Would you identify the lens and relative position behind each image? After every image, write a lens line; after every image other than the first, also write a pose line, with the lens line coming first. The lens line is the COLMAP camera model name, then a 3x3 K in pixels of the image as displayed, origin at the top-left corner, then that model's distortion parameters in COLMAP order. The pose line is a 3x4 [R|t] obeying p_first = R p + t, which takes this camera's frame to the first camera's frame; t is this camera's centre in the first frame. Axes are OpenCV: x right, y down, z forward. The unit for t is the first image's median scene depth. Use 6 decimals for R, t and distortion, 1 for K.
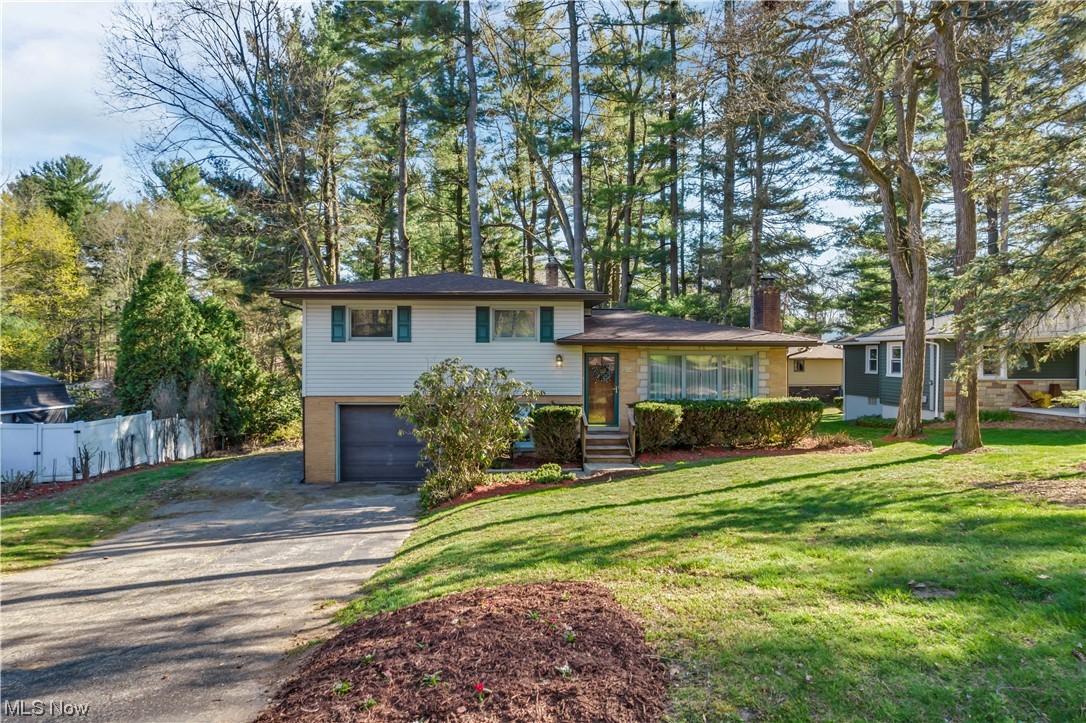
lens RADIAL K [[644.8, 0, 538.8], [0, 644.8, 370.0], [0, 0, 1]] dist [-0.081771, 0.059741]
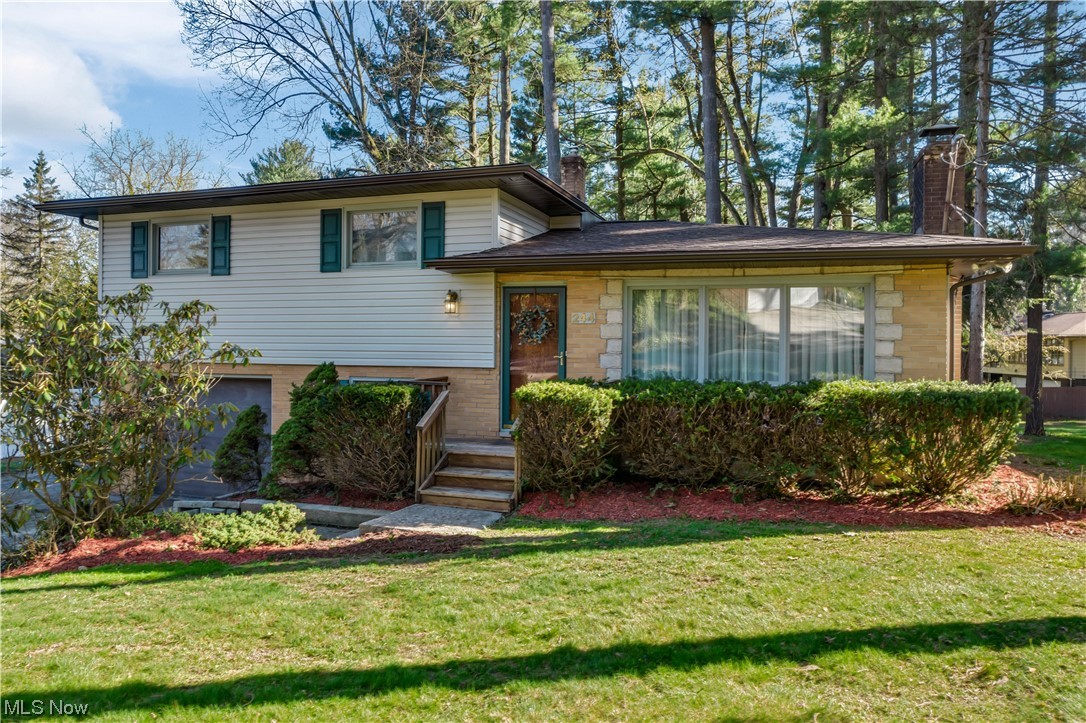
lens RADIAL K [[712.0, 0, 543.0], [0, 712.0, 361.5], [0, 0, 1]] dist [-0.043318, 0.000115]
pose [[0.933364, 0.012756, -0.358704, 0.236420], [-0.011085, 0.999916, 0.006715, 0.022542], [0.358759, -0.002292, 0.933427, 0.362446]]
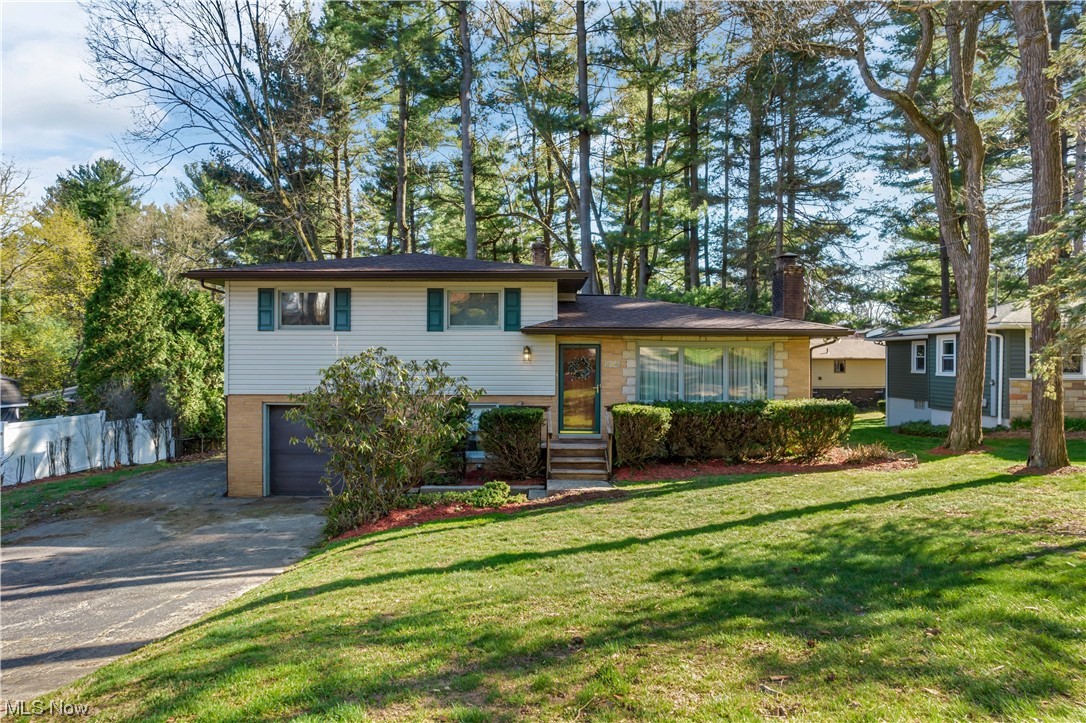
lens RADIAL K [[644.8, 0, 538.8], [0, 644.8, 370.0], [0, 0, 1]] dist [-0.081771, 0.059741]
pose [[0.998192, 0.002445, -0.060051, 0.072877], [-0.002654, 0.999991, -0.003398, 0.007307], [0.060042, 0.003551, 0.998190, 0.133279]]
